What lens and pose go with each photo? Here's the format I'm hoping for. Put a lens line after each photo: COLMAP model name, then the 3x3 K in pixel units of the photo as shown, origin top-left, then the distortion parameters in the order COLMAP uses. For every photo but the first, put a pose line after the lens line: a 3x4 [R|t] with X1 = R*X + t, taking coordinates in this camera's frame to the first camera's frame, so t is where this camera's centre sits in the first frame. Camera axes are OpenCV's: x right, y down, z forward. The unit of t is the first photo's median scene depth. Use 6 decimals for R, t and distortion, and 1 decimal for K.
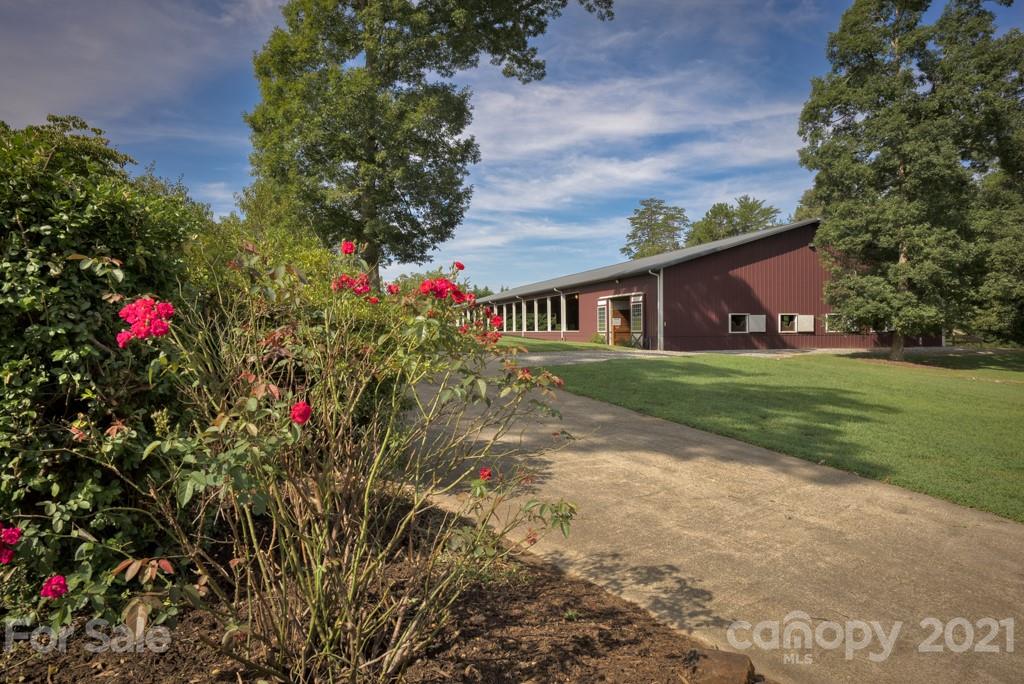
lens RADIAL K [[657.5, 0, 512.2], [0, 657.5, 336.6], [0, 0, 1]] dist [-0.008238, -0.000034]
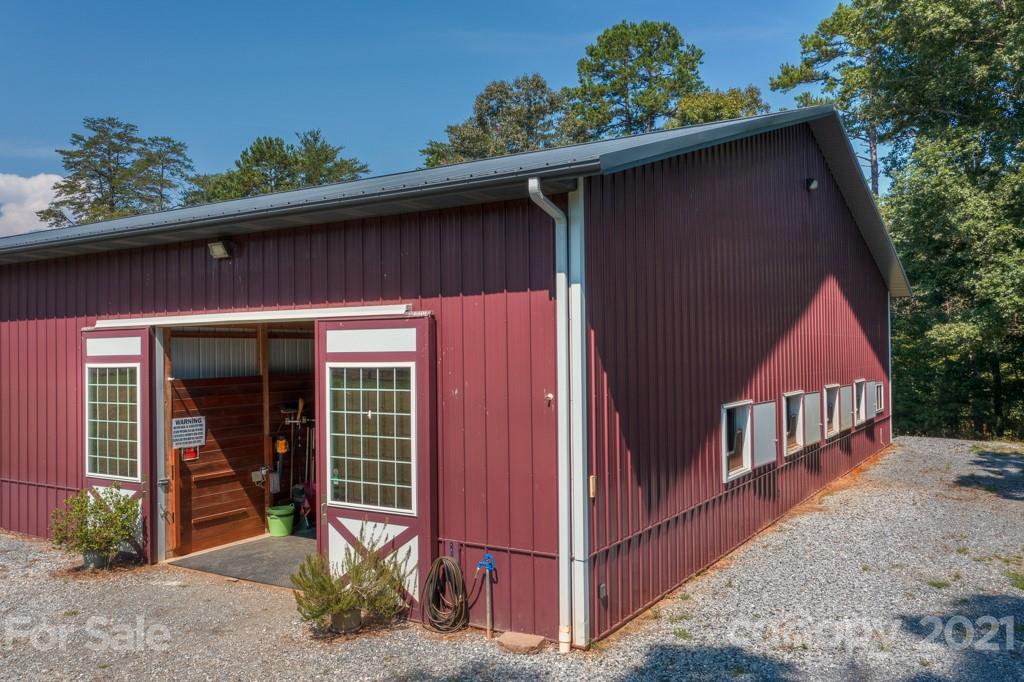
lens RADIAL K [[829.1, 0, 514.9], [0, 829.1, 338.8], [0, 0, 1]] dist [-0.007192, 0.004452]
pose [[0.748866, 0.010844, 0.662632, 0.028635], [0.008502, 0.999627, -0.025967, -0.024334], [-0.662667, 0.025080, 0.748494, 0.374570]]
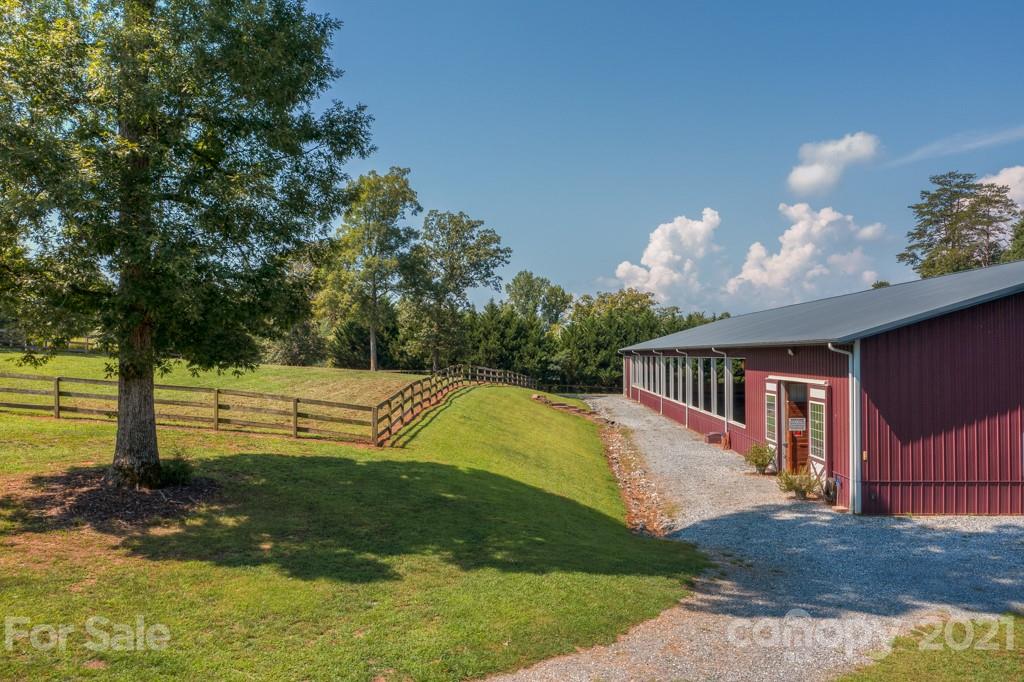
lens RADIAL K [[829.1, 0, 511.7], [0, 829.1, 345.4], [0, 0, 1]] dist [-0.007192, 0.004452]
pose [[0.948034, 0.004460, -0.318138, 0.080192], [-0.008707, 0.999891, -0.011932, -0.040102], [0.318050, 0.014082, 0.947969, 0.154078]]
